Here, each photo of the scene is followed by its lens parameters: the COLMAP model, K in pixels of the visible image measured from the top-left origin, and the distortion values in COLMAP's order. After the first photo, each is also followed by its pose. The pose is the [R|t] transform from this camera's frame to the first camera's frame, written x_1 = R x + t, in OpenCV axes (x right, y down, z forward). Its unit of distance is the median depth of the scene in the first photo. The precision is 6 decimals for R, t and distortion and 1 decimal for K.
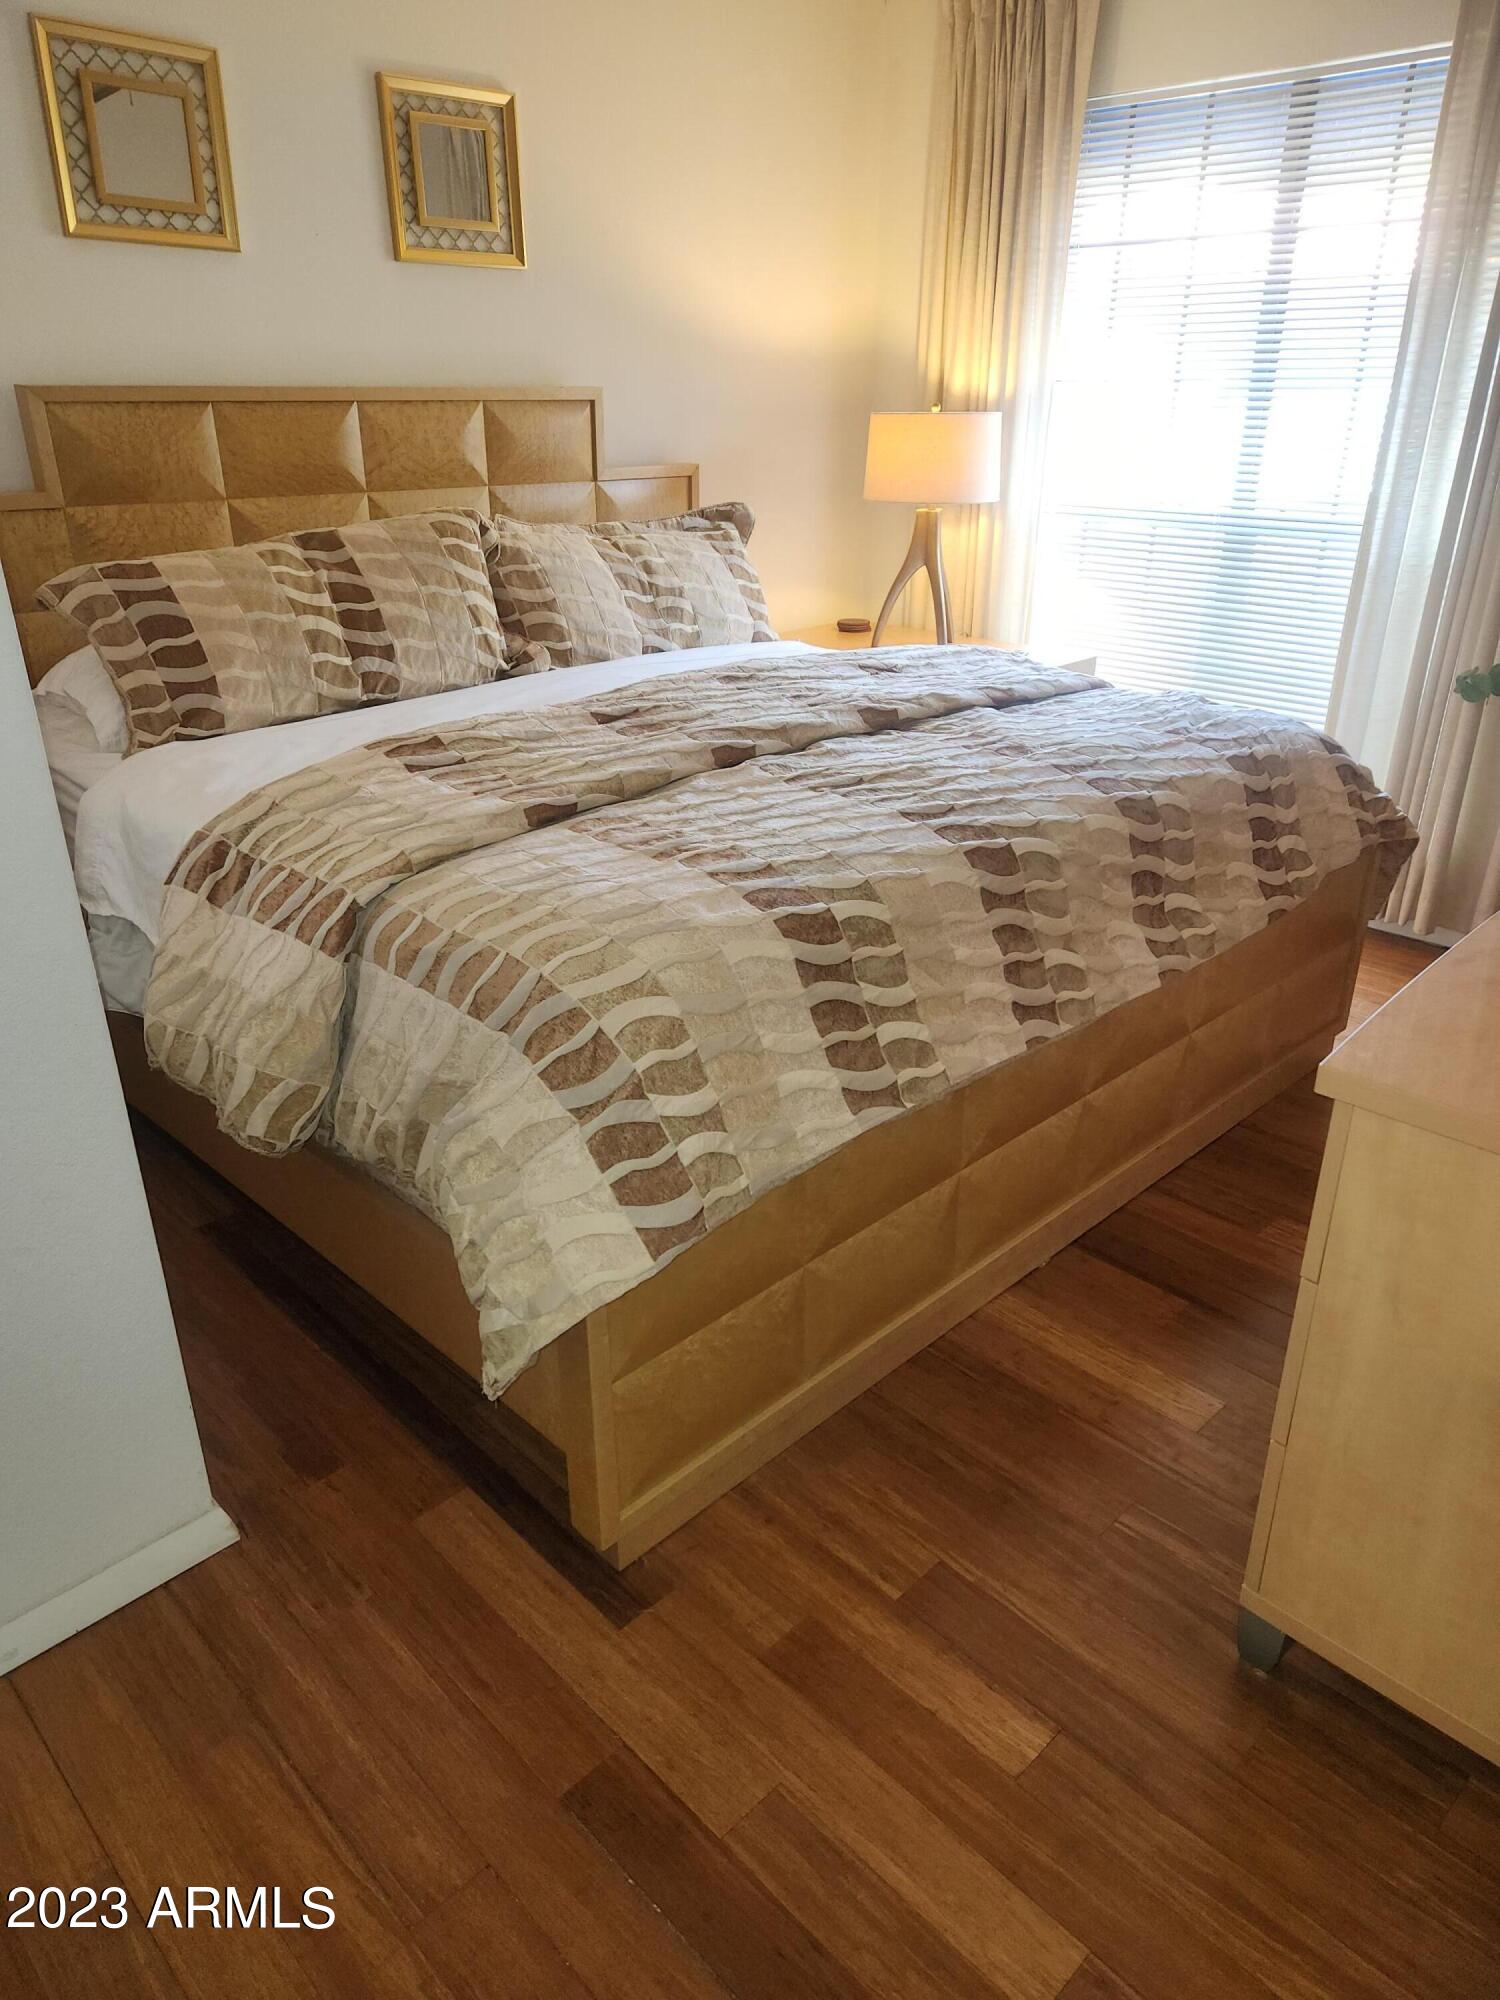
lens RADIAL K [[1323.8, 0, 742.9], [0, 1323.8, 1004.5], [0, 0, 1]] dist [0.052143, -0.026508]
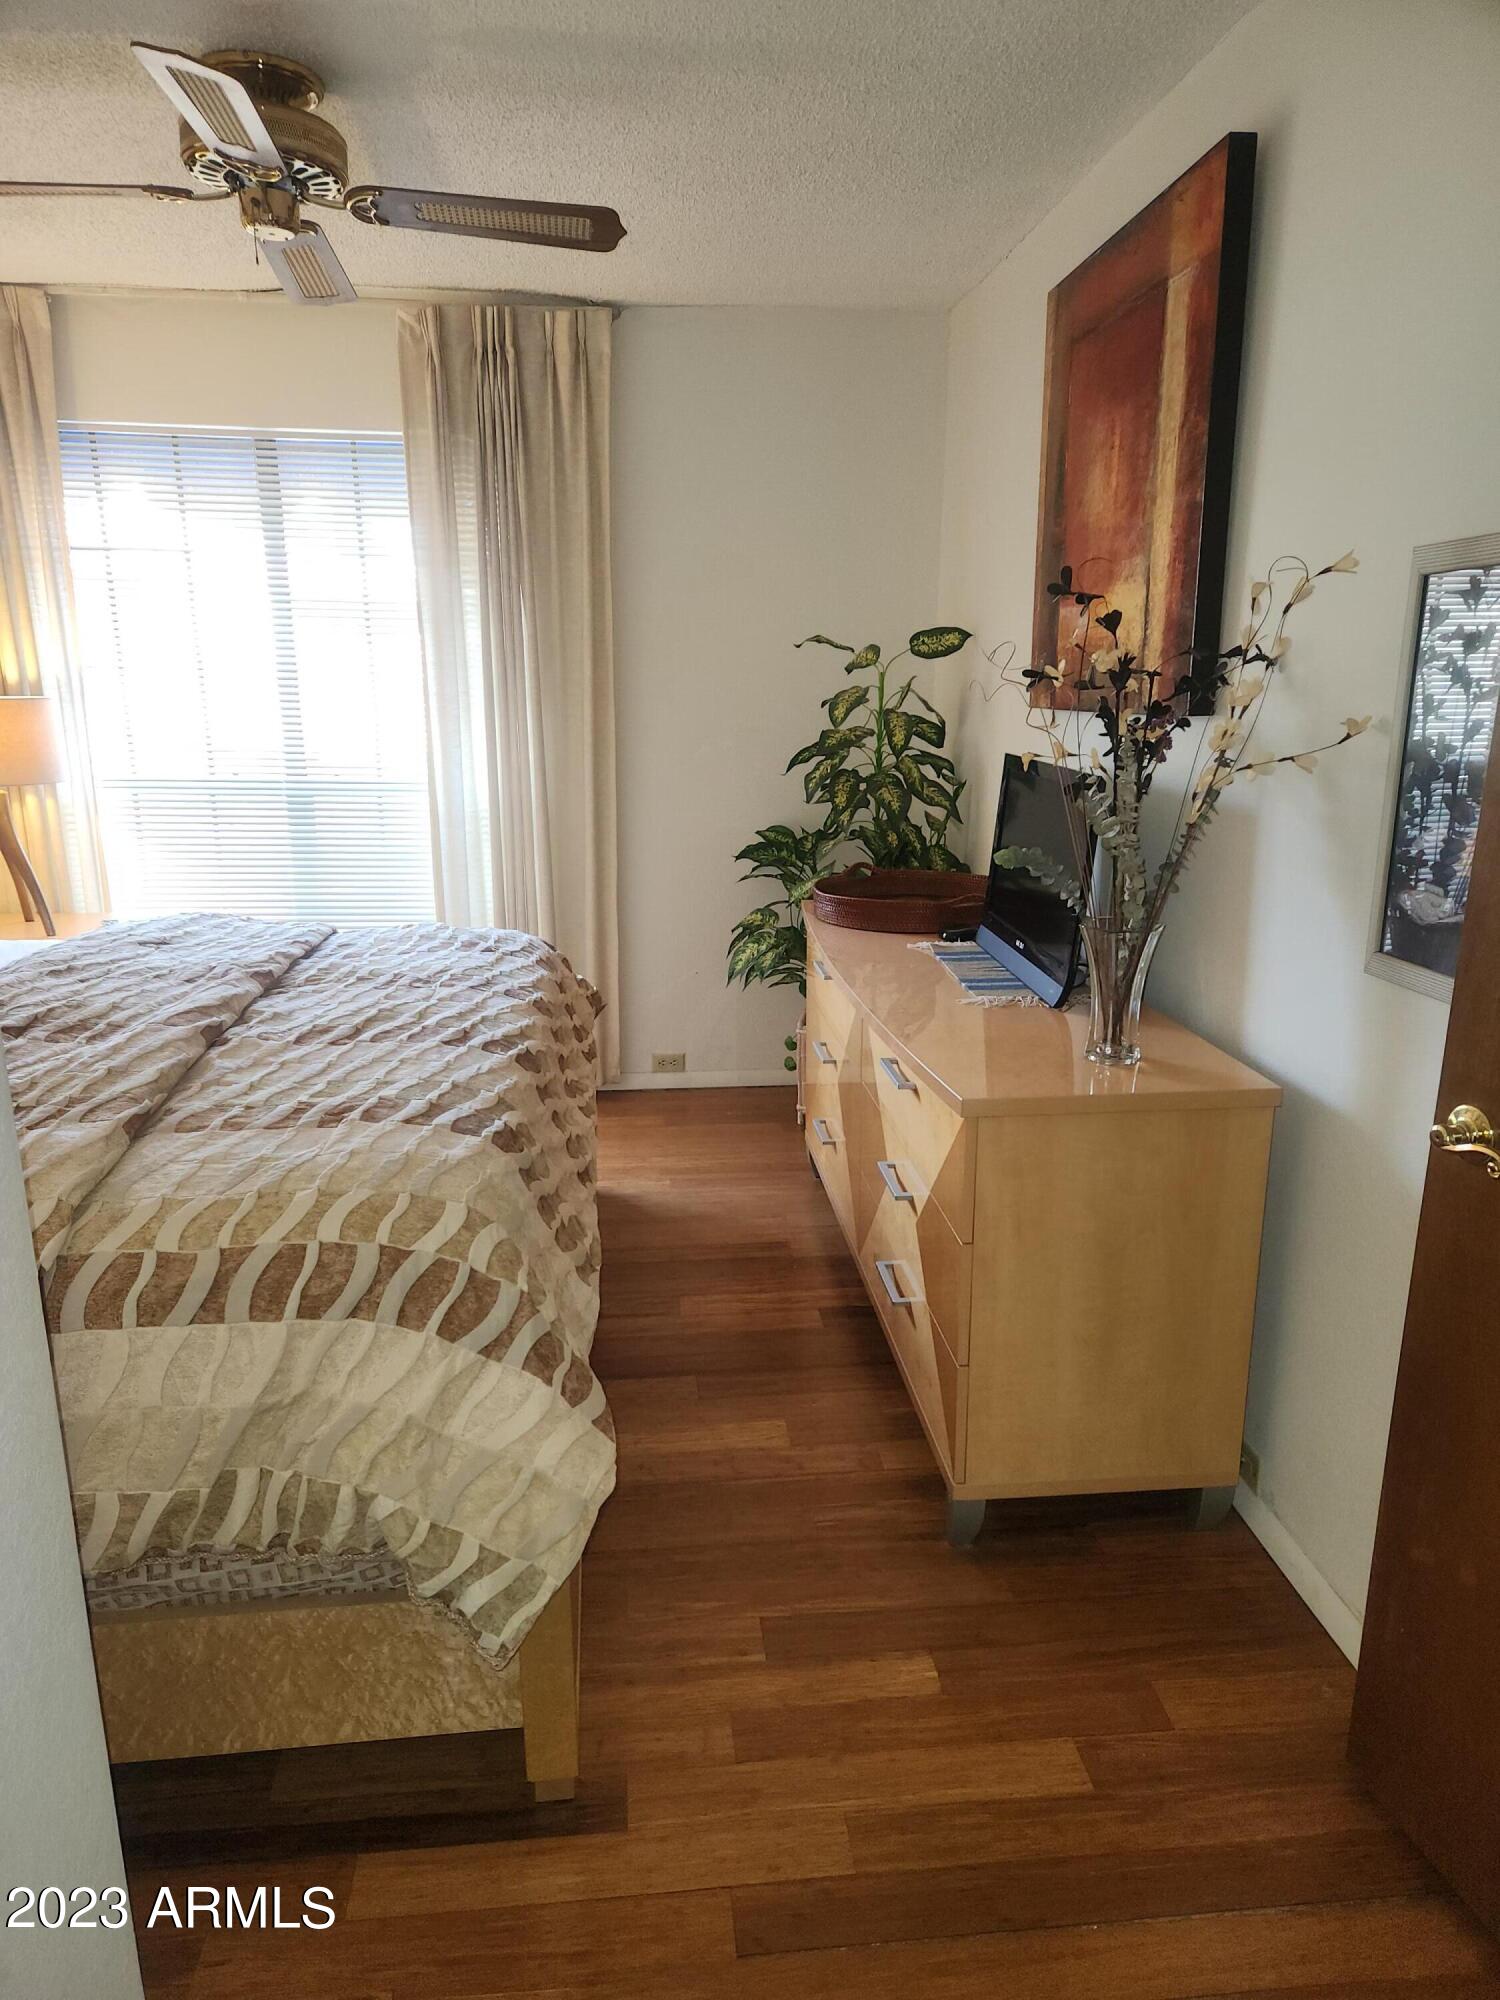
lens RADIAL K [[1323.8, 0, 741.7], [0, 1323.8, 1006.0], [0, 0, 1]] dist [0.052143, -0.026508]
pose [[0.622676, -0.190632, 0.758903, -0.566246], [0.321504, 0.946551, -0.026024, -0.063404], [-0.713379, 0.260195, 0.650684, 0.083684]]
